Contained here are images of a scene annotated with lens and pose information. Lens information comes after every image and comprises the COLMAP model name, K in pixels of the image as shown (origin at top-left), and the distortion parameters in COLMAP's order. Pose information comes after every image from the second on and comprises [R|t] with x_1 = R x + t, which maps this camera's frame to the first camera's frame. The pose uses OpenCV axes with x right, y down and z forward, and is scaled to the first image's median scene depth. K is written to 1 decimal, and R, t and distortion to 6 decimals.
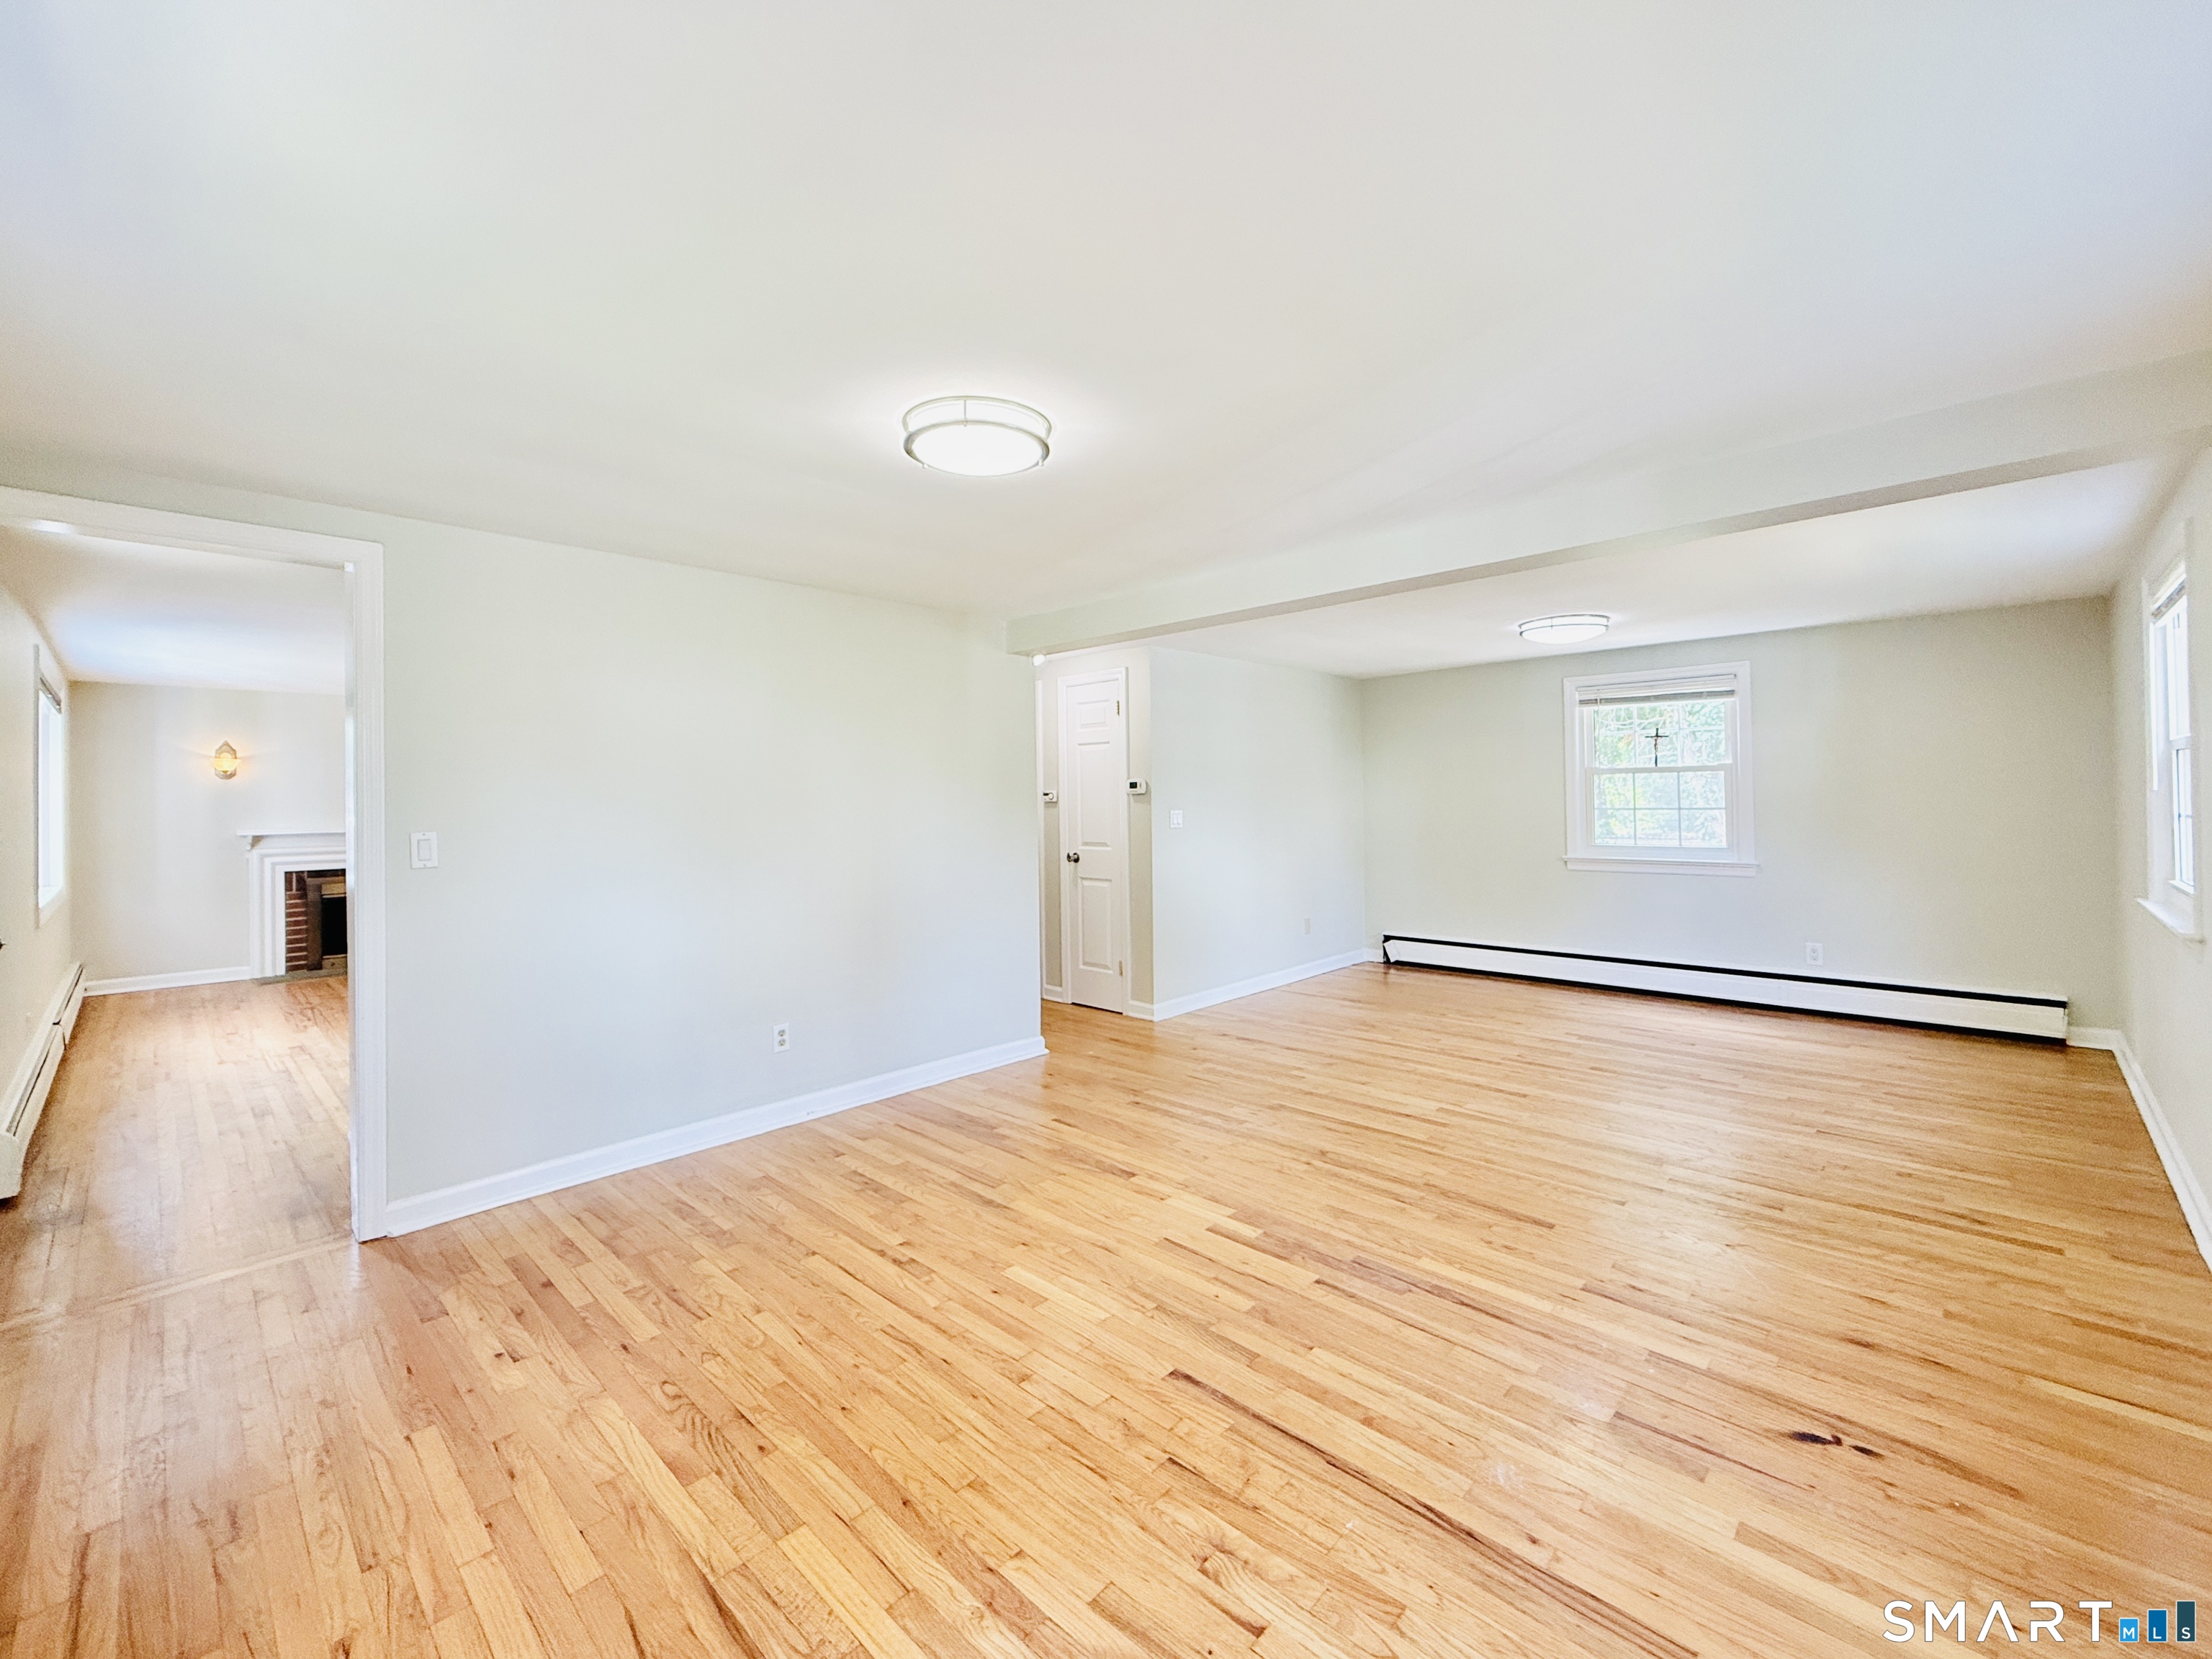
lens RADIAL K [[925.1, 0, 1106.6], [0, 925.1, 794.1], [0, 0, 1]] dist [0.001222, -0.007626]
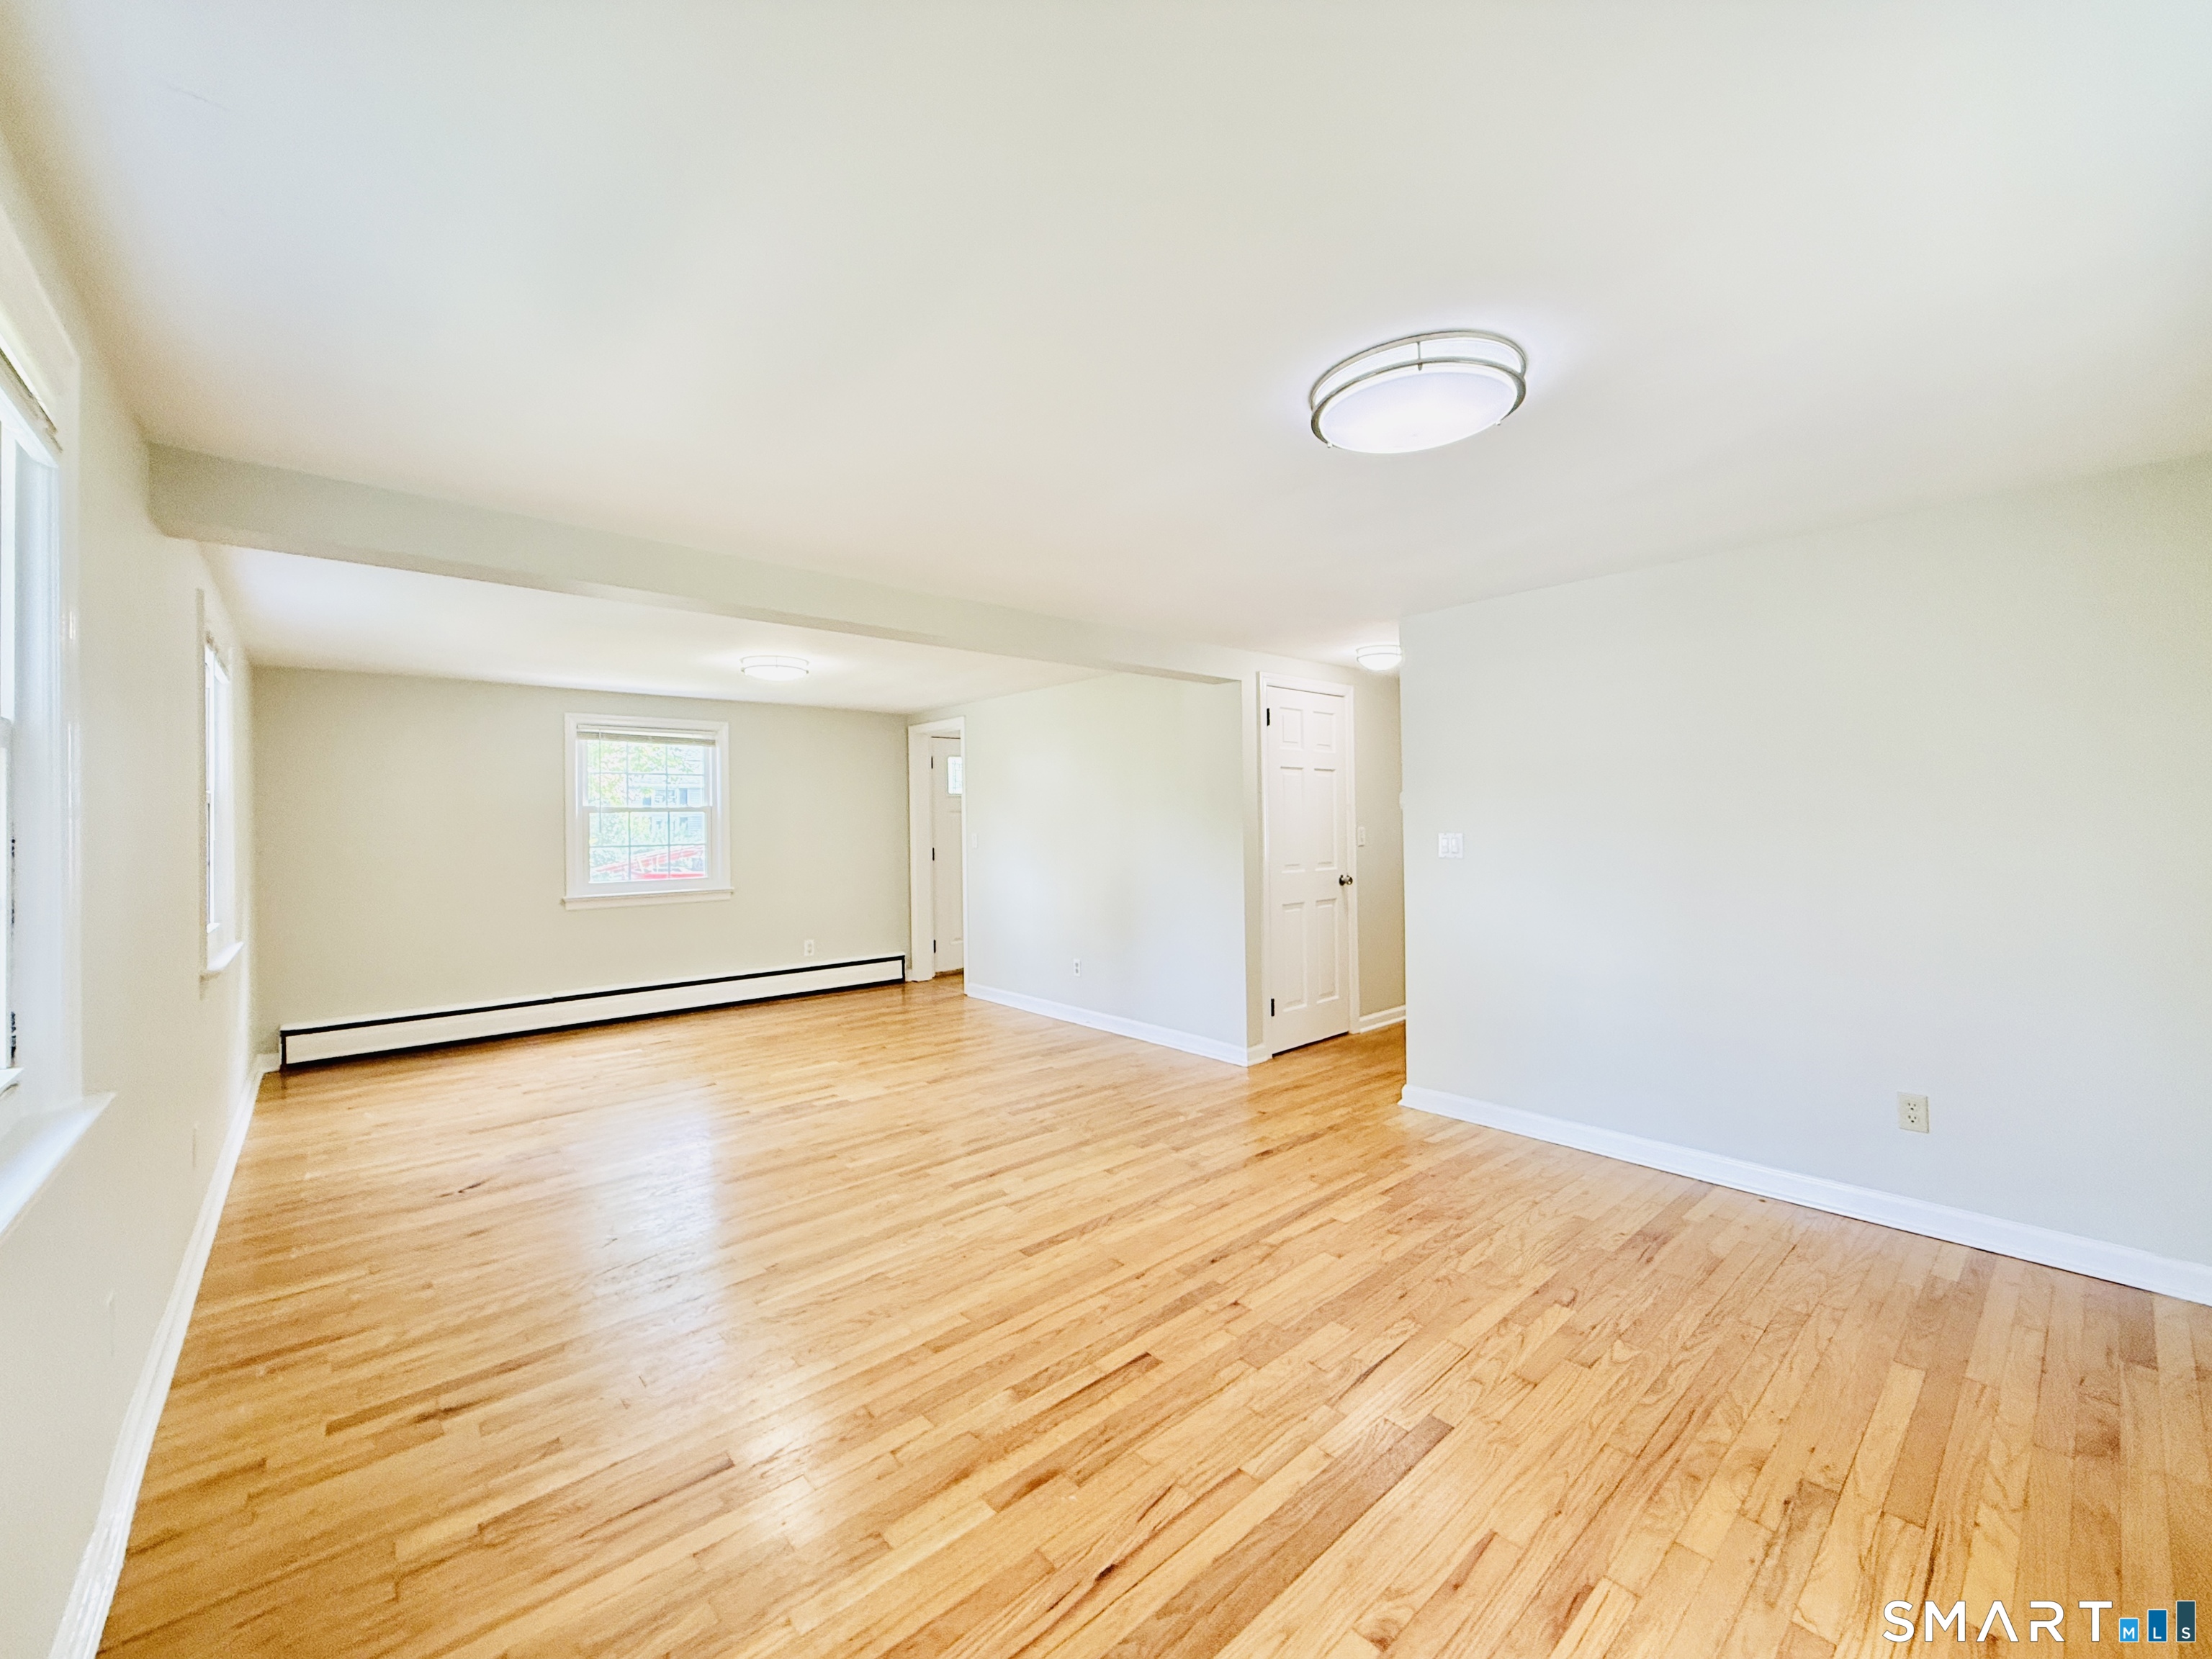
lens RADIAL K [[899.3, 0, 1094.4], [0, 899.3, 823.7], [0, 0, 1]] dist [-0.000728, 0.000104]
pose [[-0.096252, 0.016920, -0.995213, 1.428235], [0.023565, 0.999614, 0.014716, -0.010018], [0.995078, -0.022035, -0.096614, 1.429087]]
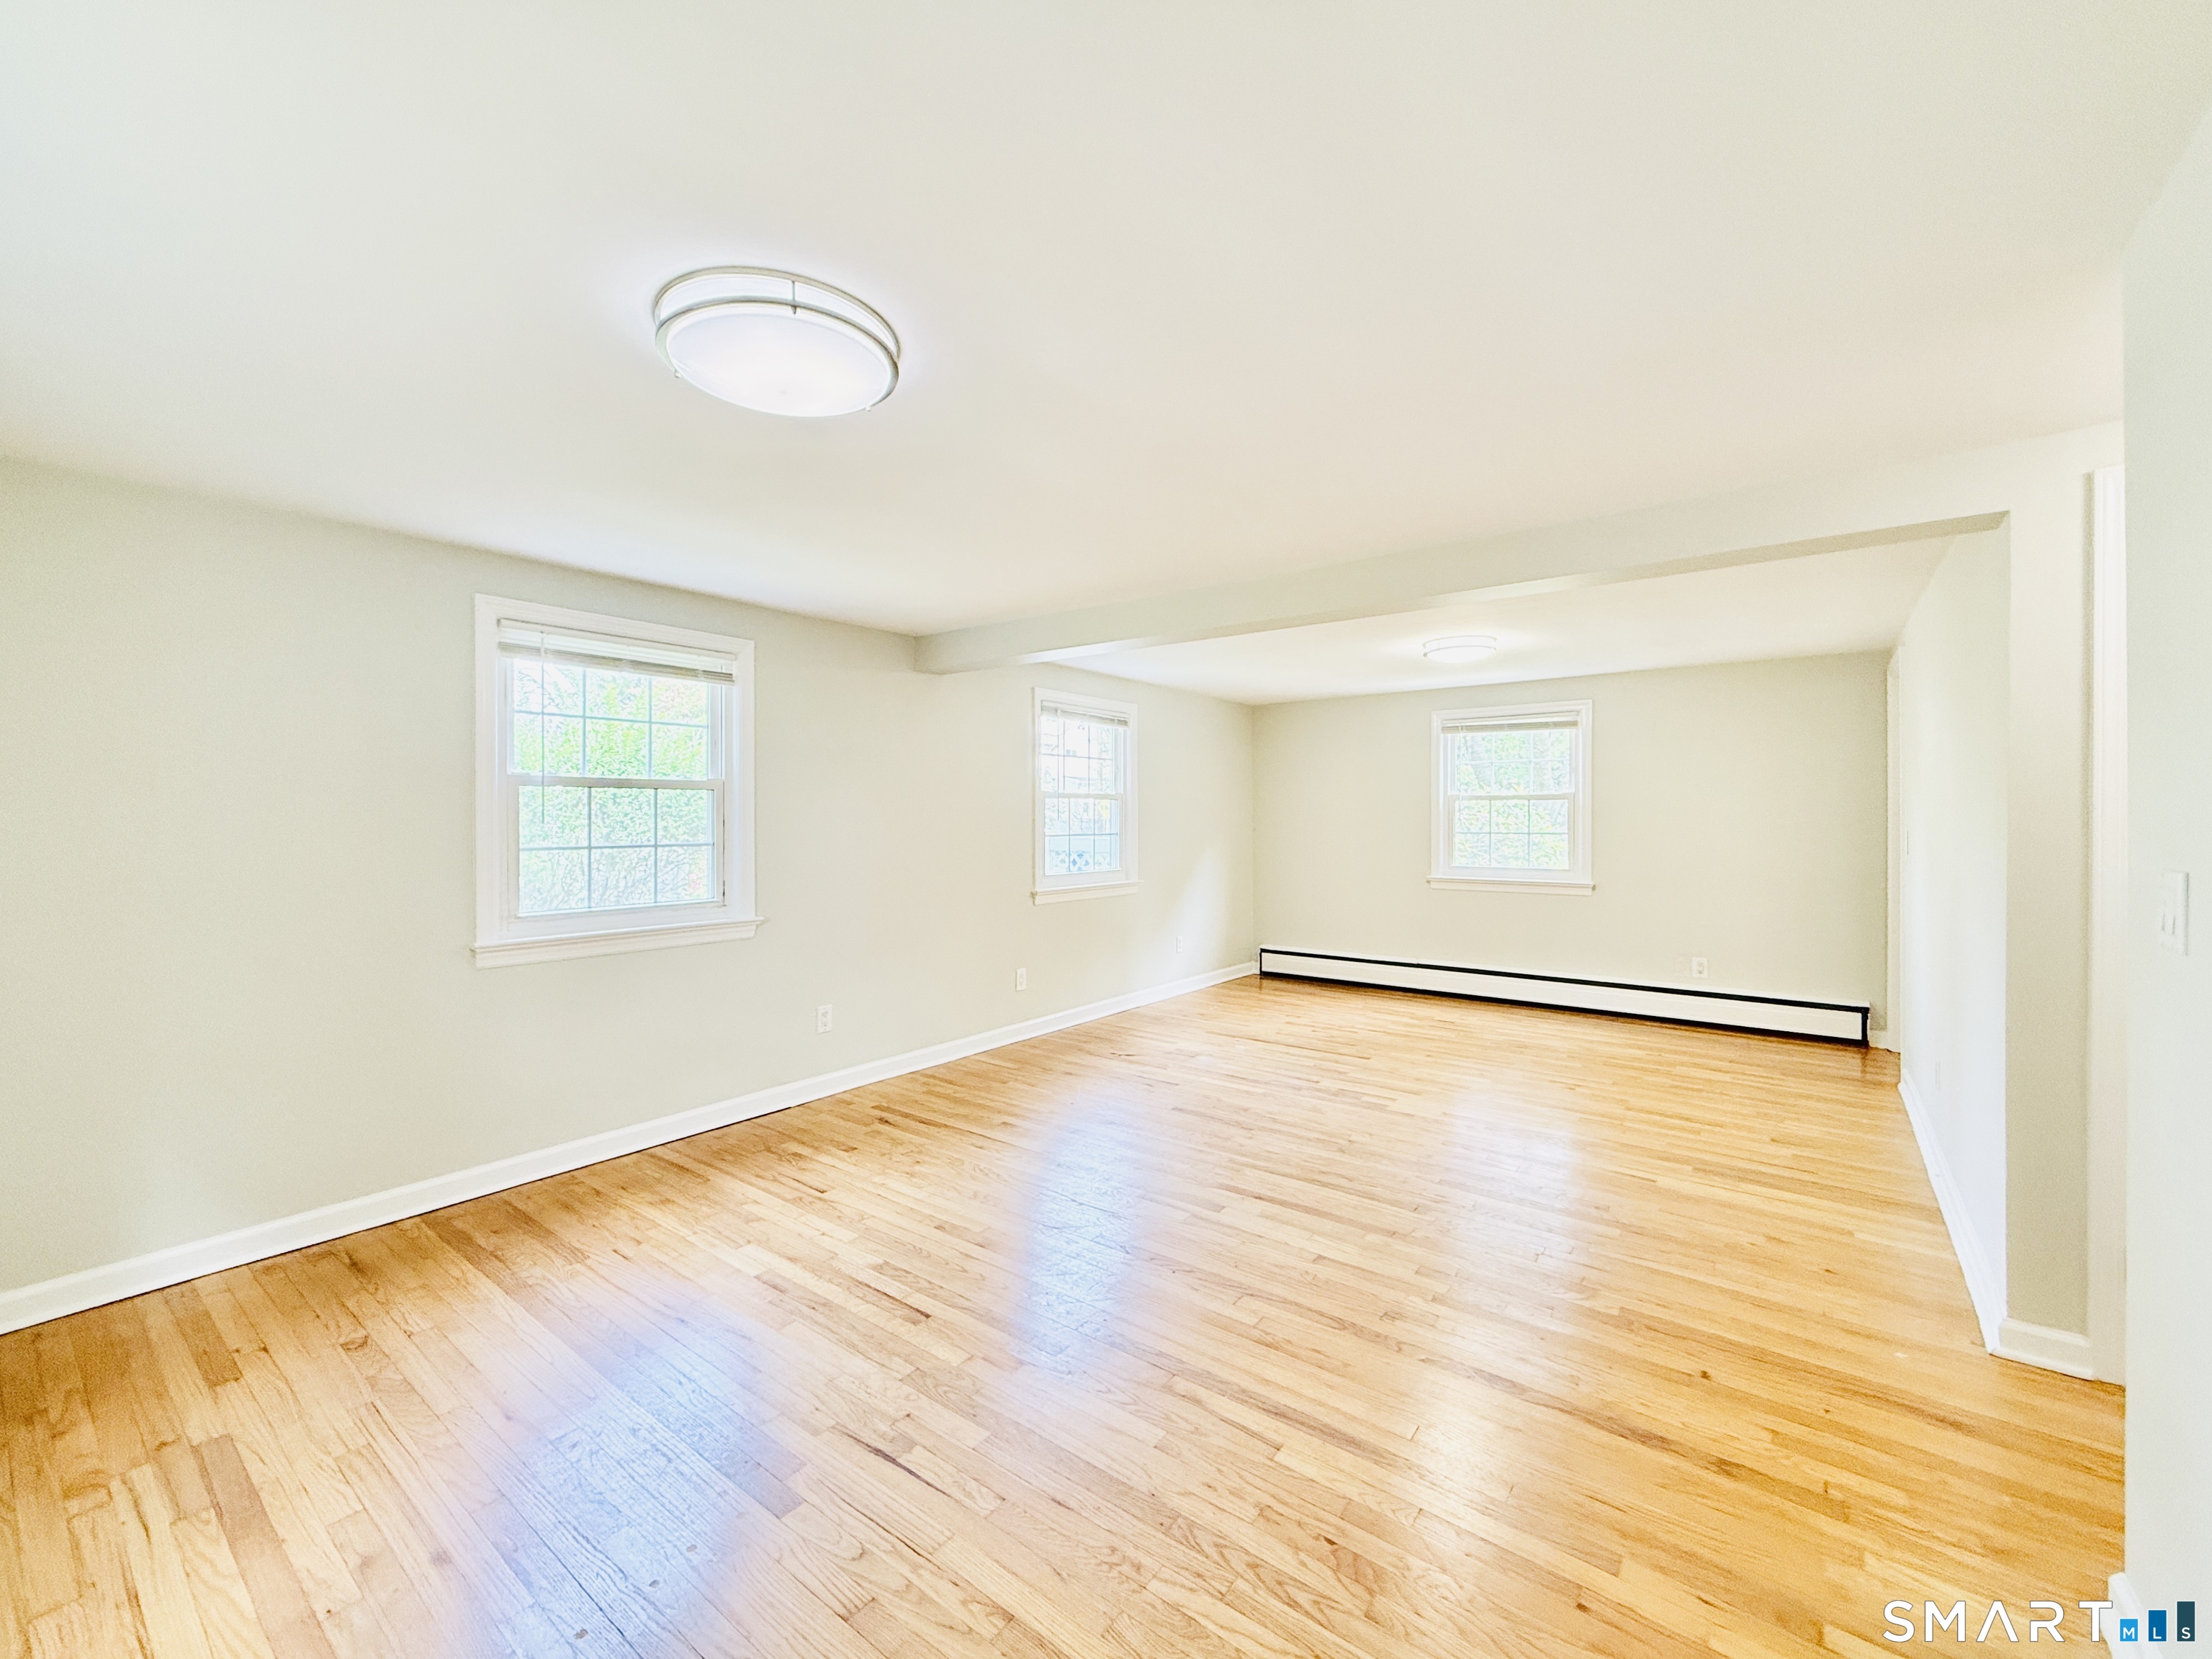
lens RADIAL K [[899.3, 0, 1094.4], [0, 899.3, 823.7], [0, 0, 1]] dist [-0.000728, 0.000104]
pose [[-0.995490, 0.017599, -0.093223, 0.654852], [0.017360, 0.999844, 0.003370, 0.000919], [0.093267, 0.001736, -0.995640, 2.160379]]
